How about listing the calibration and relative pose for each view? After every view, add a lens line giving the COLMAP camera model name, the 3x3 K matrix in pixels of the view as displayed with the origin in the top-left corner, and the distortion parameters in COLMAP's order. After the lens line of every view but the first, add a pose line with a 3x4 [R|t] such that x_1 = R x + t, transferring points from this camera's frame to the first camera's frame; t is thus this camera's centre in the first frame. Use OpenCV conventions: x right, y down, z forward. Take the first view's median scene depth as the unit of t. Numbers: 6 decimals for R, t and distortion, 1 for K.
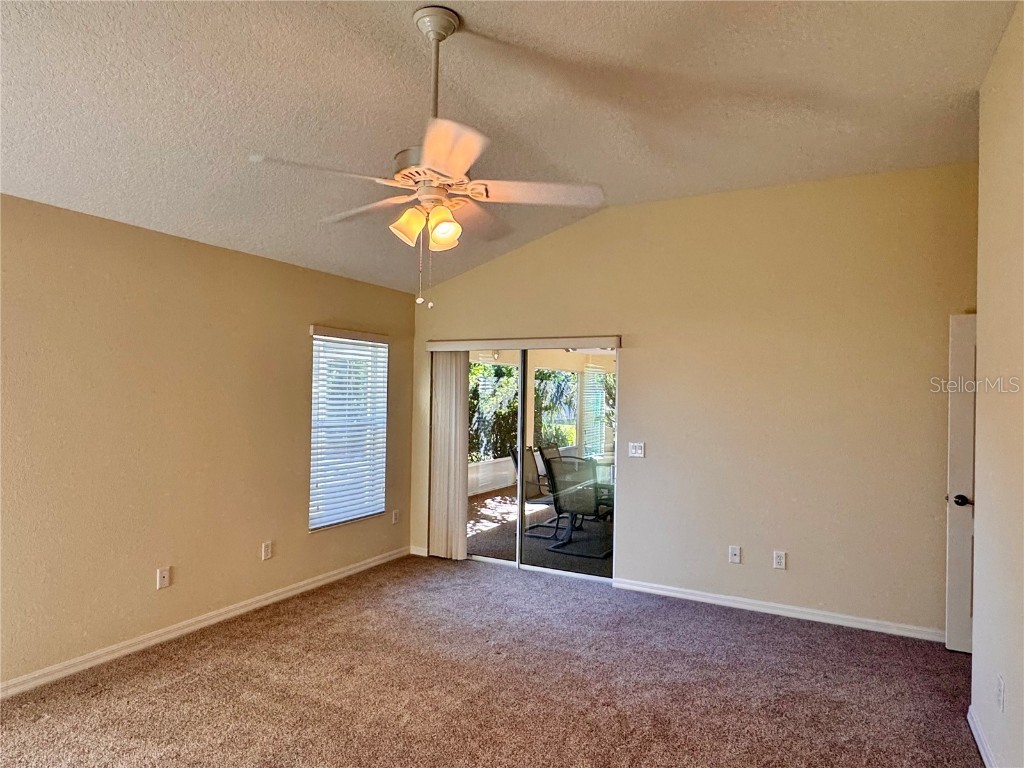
lens RADIAL K [[632.6, 0, 512.3], [0, 632.6, 388.4], [0, 0, 1]] dist [-0.008960, 0.002337]
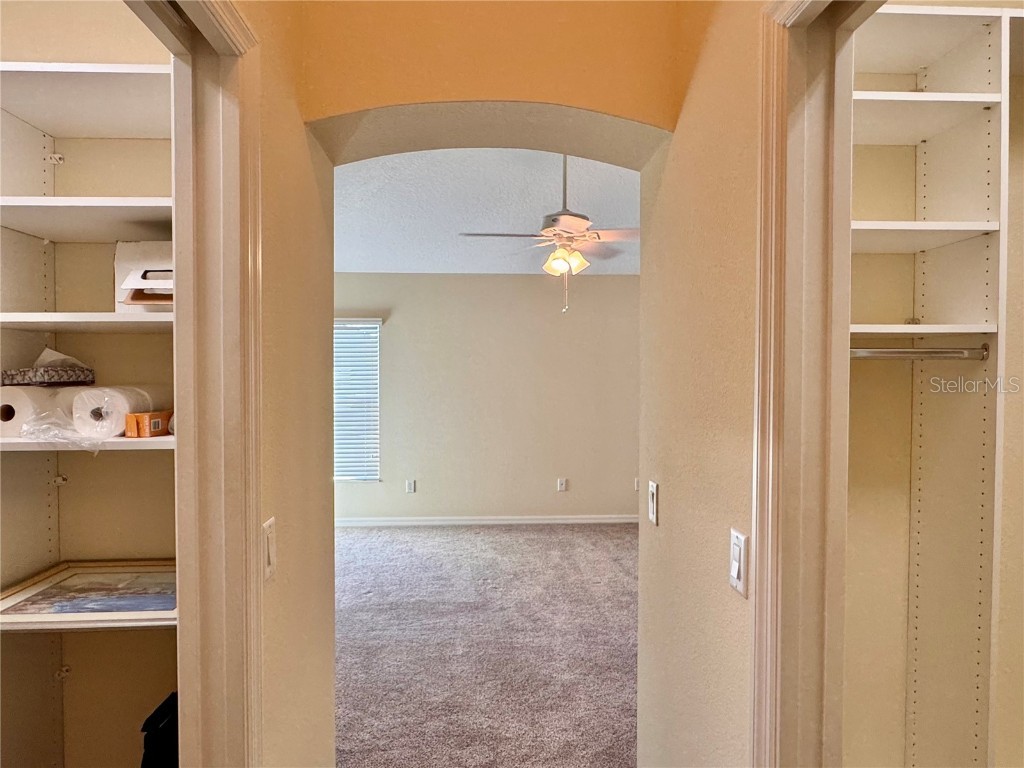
lens RADIAL K [[632.6, 0, 503.7], [0, 632.6, 386.1], [0, 0, 1]] dist [-0.008960, 0.002337]
pose [[0.509869, 0.001455, -0.860251, 0.741393], [0.017727, 0.999768, 0.012197, 0.015067], [0.860069, -0.021469, 0.509725, 0.021730]]
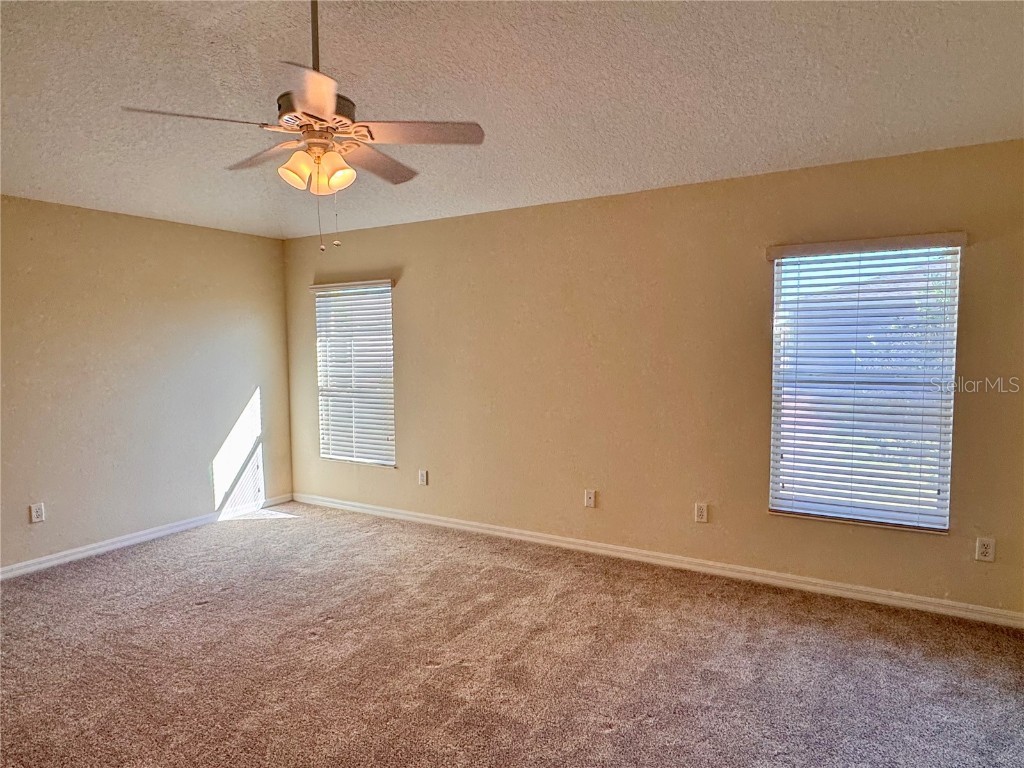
lens RADIAL K [[632.6, 0, 507.4], [0, 632.6, 383.0], [0, 0, 1]] dist [-0.008960, 0.002337]
pose [[-0.084384, 0.058988, -0.994686, 0.578852], [0.032386, 0.997881, 0.056430, 0.010657], [0.995907, -0.027452, -0.086116, 0.881712]]
